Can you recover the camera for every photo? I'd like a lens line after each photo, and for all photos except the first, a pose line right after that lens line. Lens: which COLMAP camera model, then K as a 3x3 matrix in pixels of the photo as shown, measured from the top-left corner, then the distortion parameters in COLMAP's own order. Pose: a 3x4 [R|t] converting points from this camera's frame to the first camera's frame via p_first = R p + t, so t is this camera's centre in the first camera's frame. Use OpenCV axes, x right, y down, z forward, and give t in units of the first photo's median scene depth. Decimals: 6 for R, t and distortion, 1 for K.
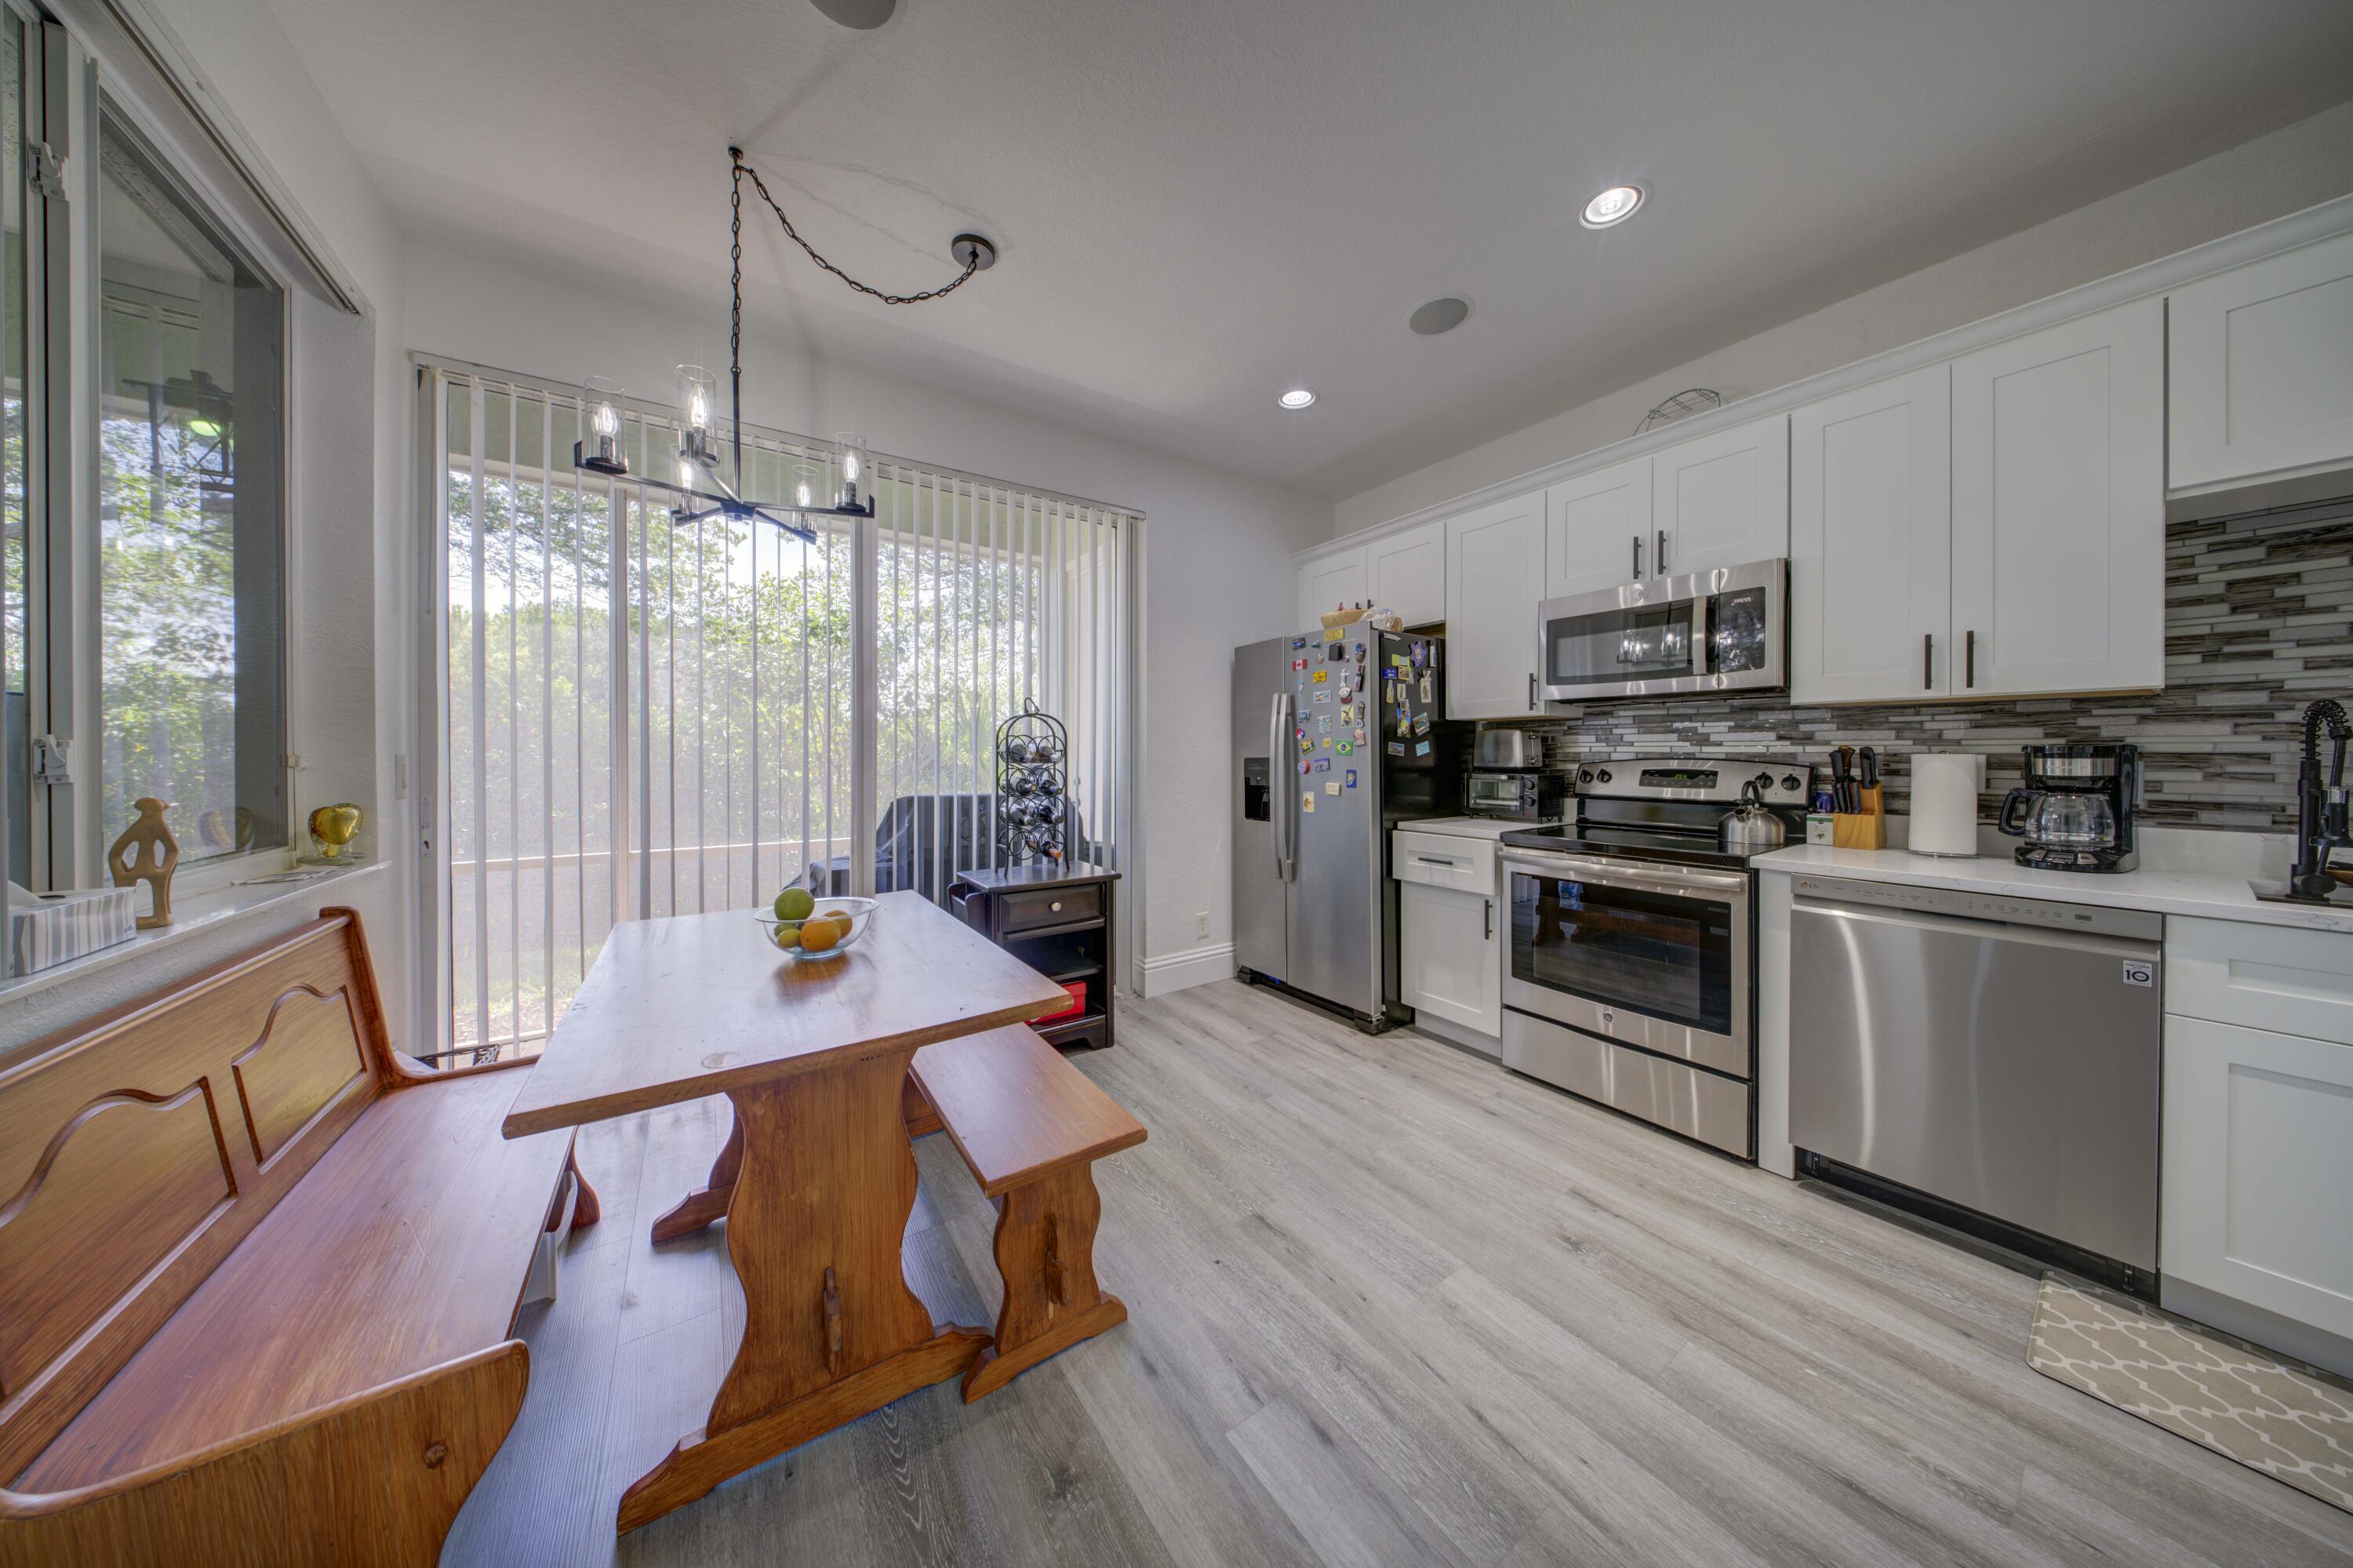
lens RADIAL K [[698.4, 0, 1175.3], [0, 698.4, 754.7], [0, 0, 1]] dist [-0.001156, -0.001203]
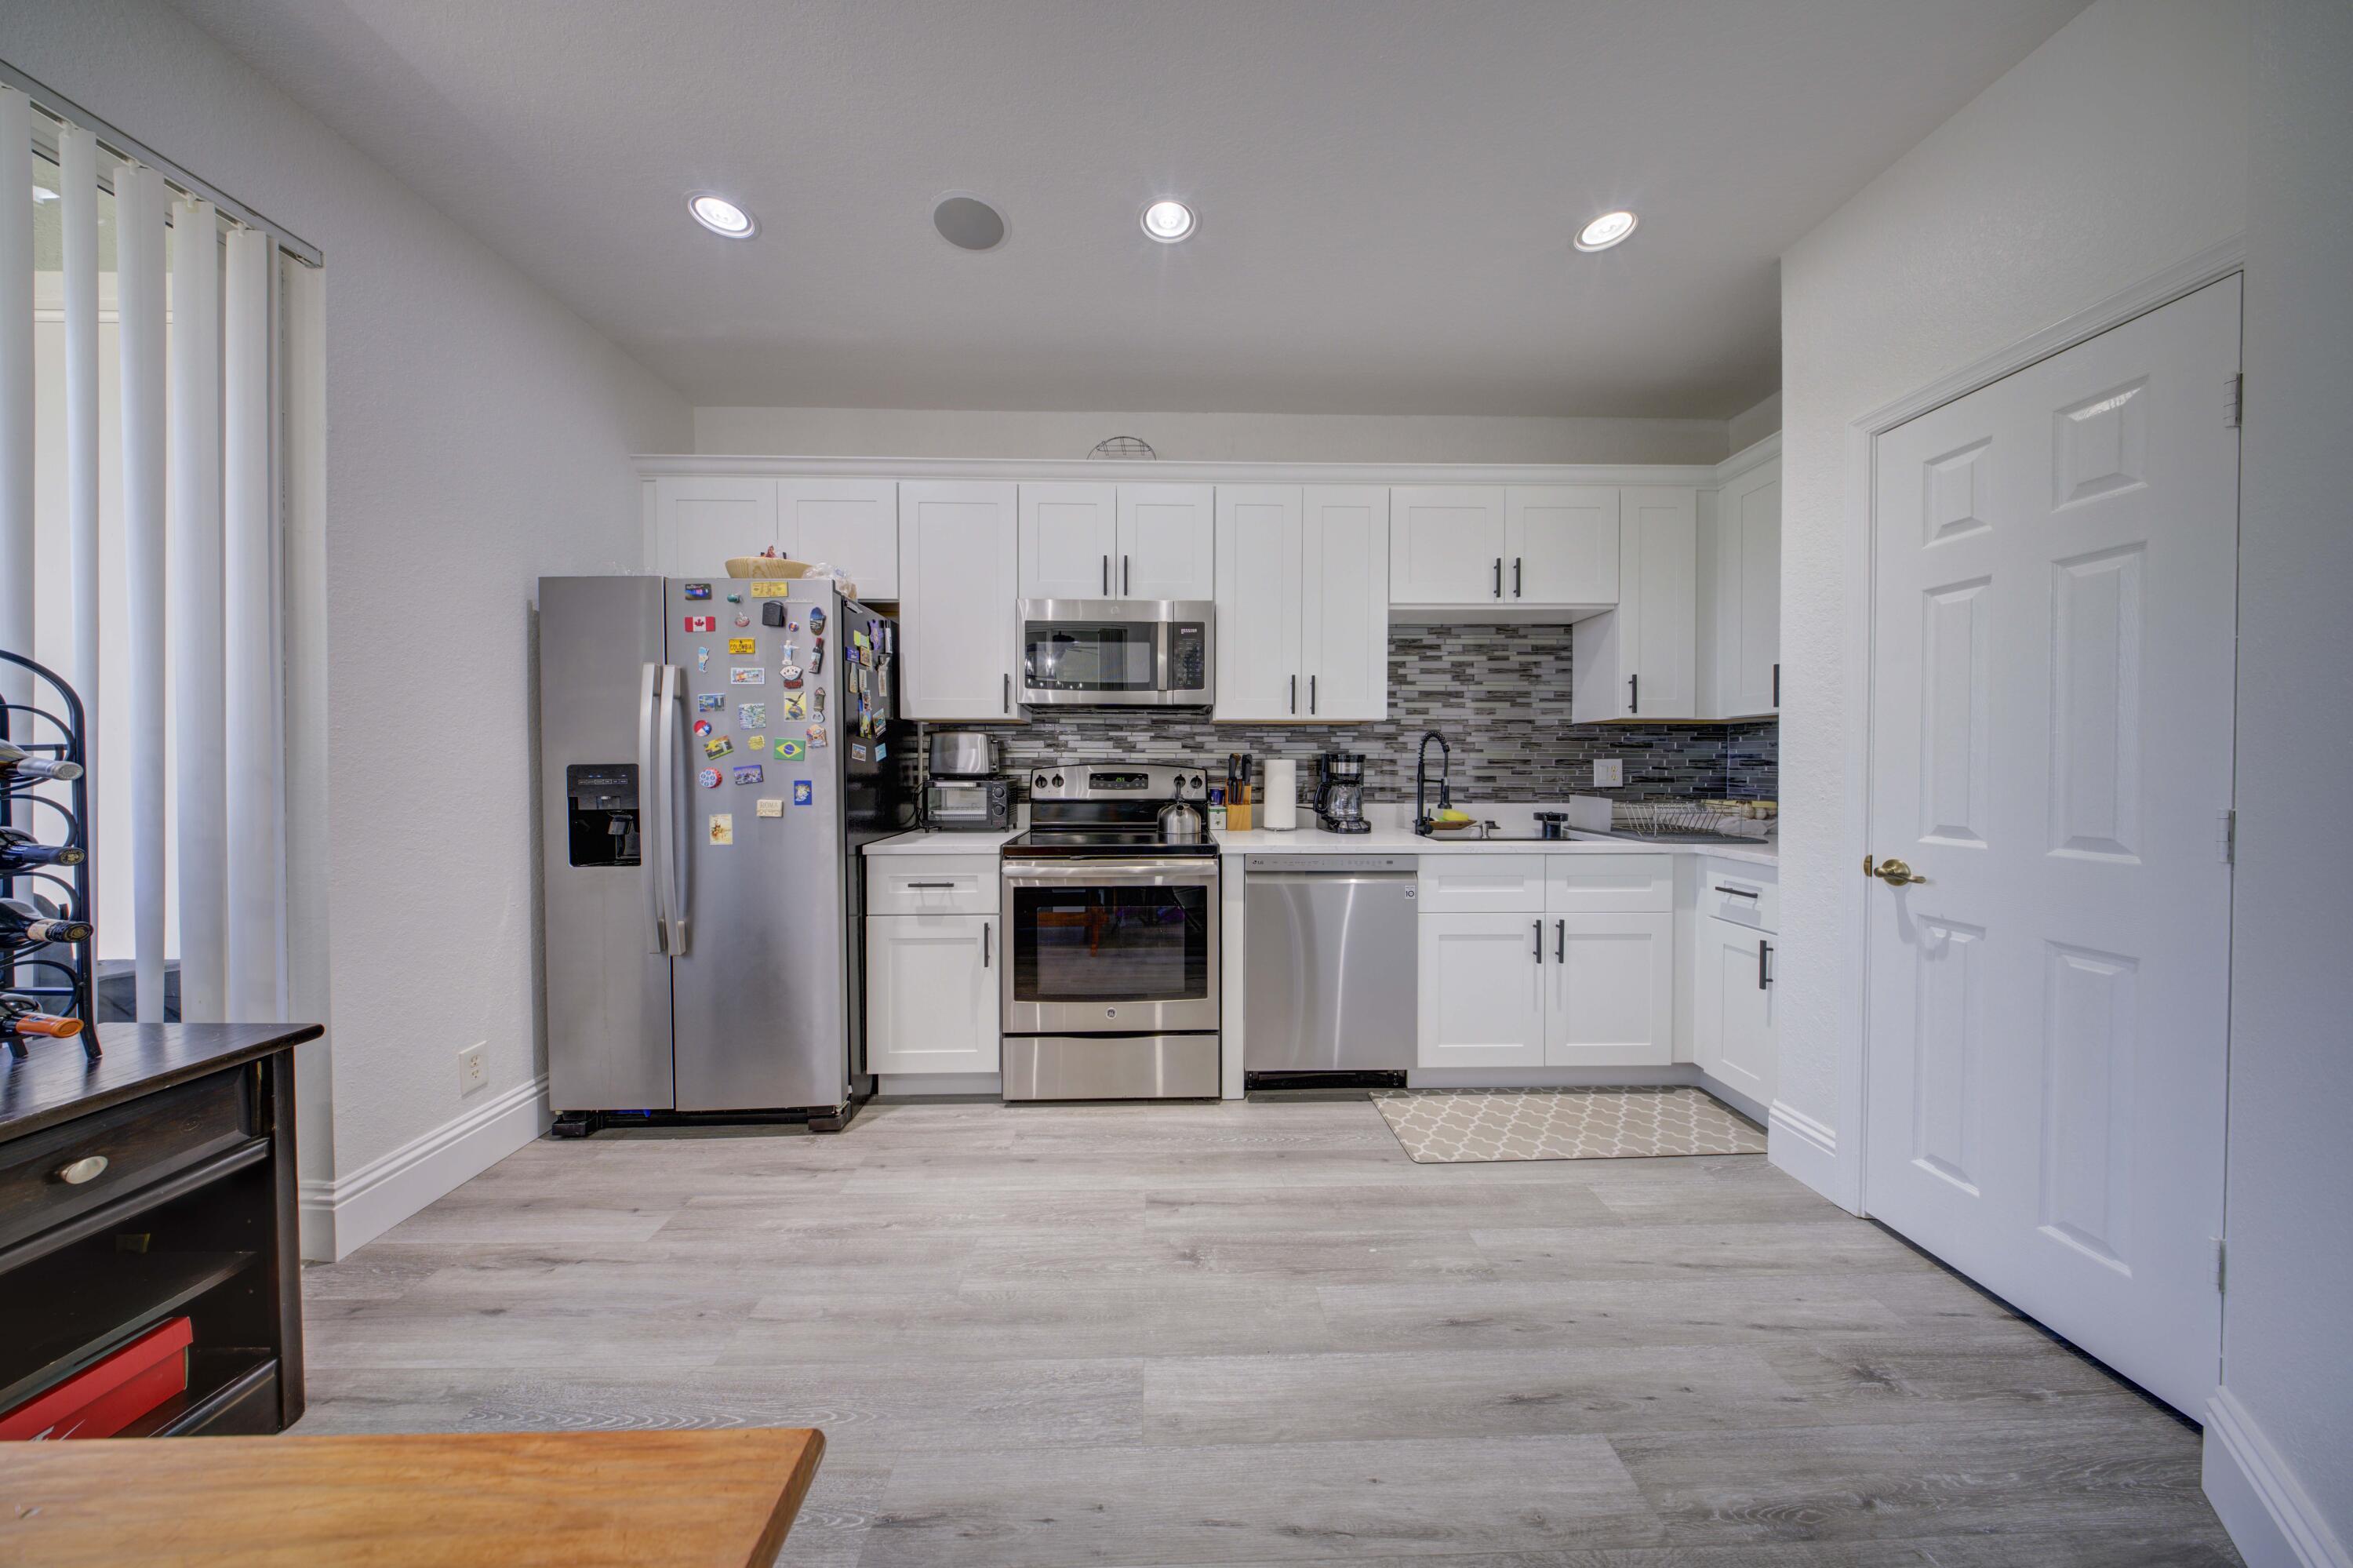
lens RADIAL K [[698.4, 0, 1170.9], [0, 698.4, 766.8], [0, 0, 1]] dist [-0.001156, -0.001203]
pose [[0.545481, -0.006925, 0.838094, -0.194726], [-0.000027, 0.999966, 0.008280, 0.001958], [-0.838123, -0.004539, 0.545463, 0.365197]]
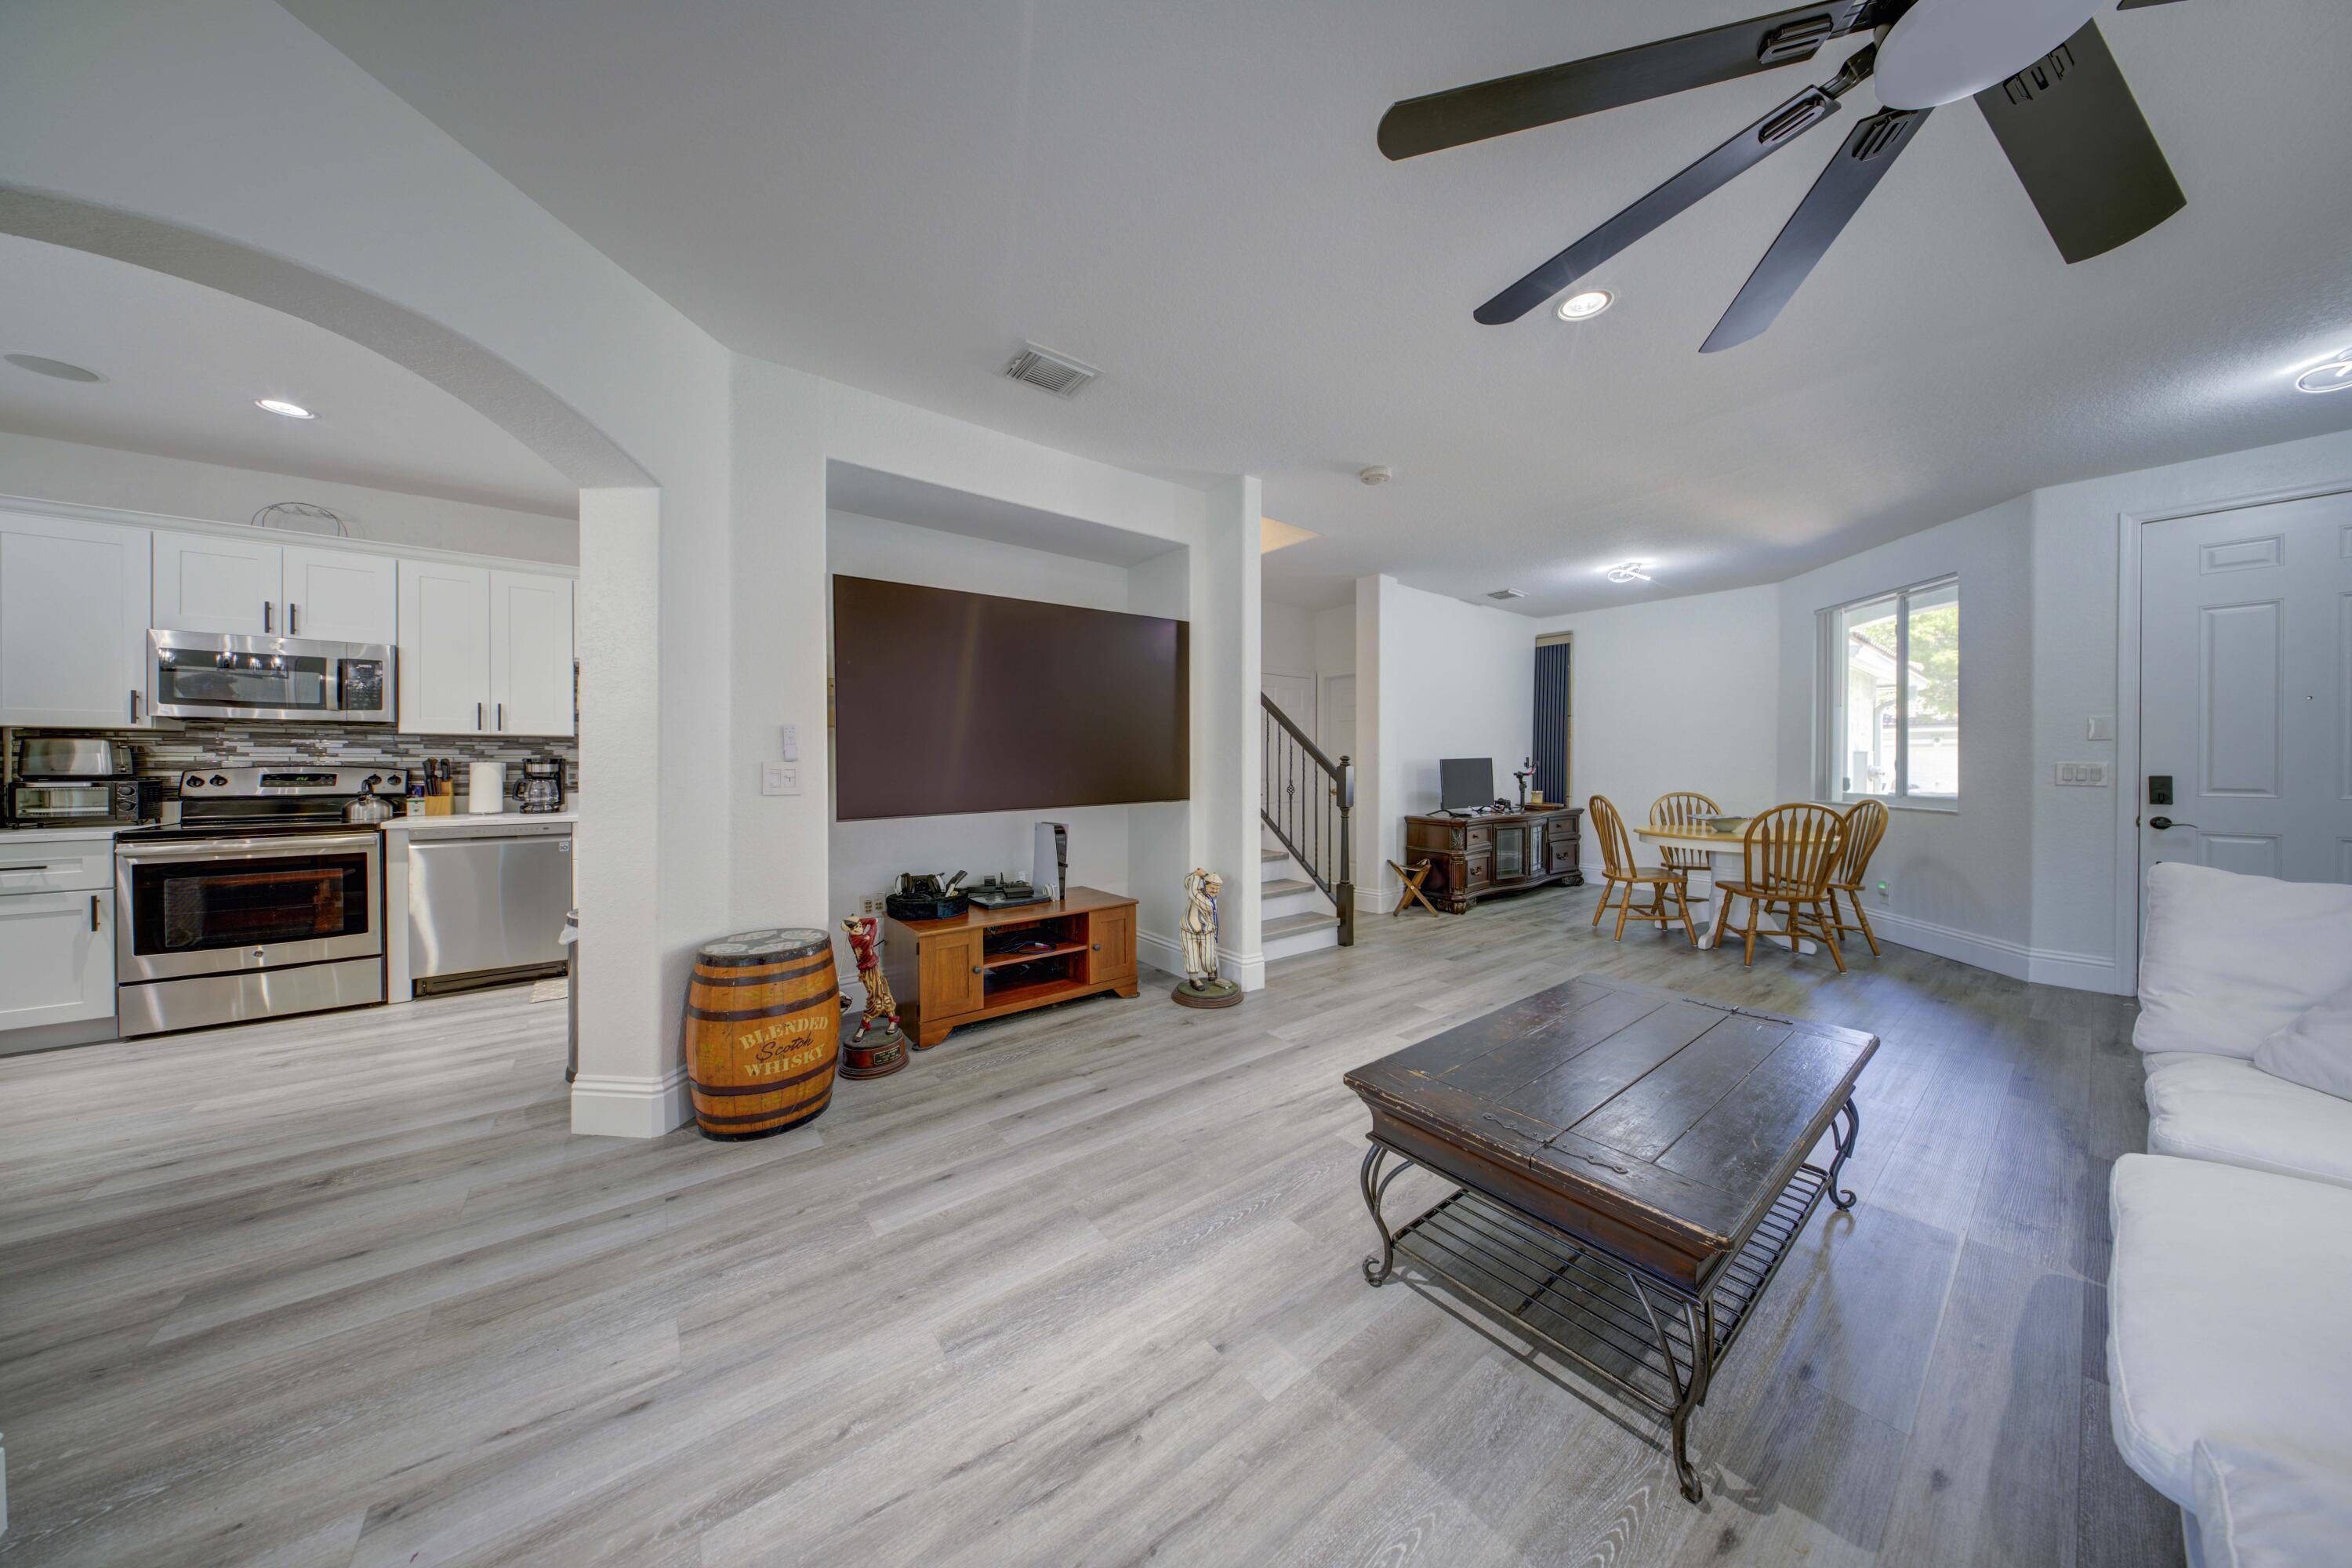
lens RADIAL K [[698.1, 0, 1199.2], [0, 698.1, 766.9], [0, 0, 1]] dist [-0.001156, -0.001203]
pose [[-0.086269, -0.007332, 0.996245, -0.896948], [0.000285, 0.999973, 0.007384, -0.002024], [-0.996272, 0.000921, -0.086265, -0.728175]]
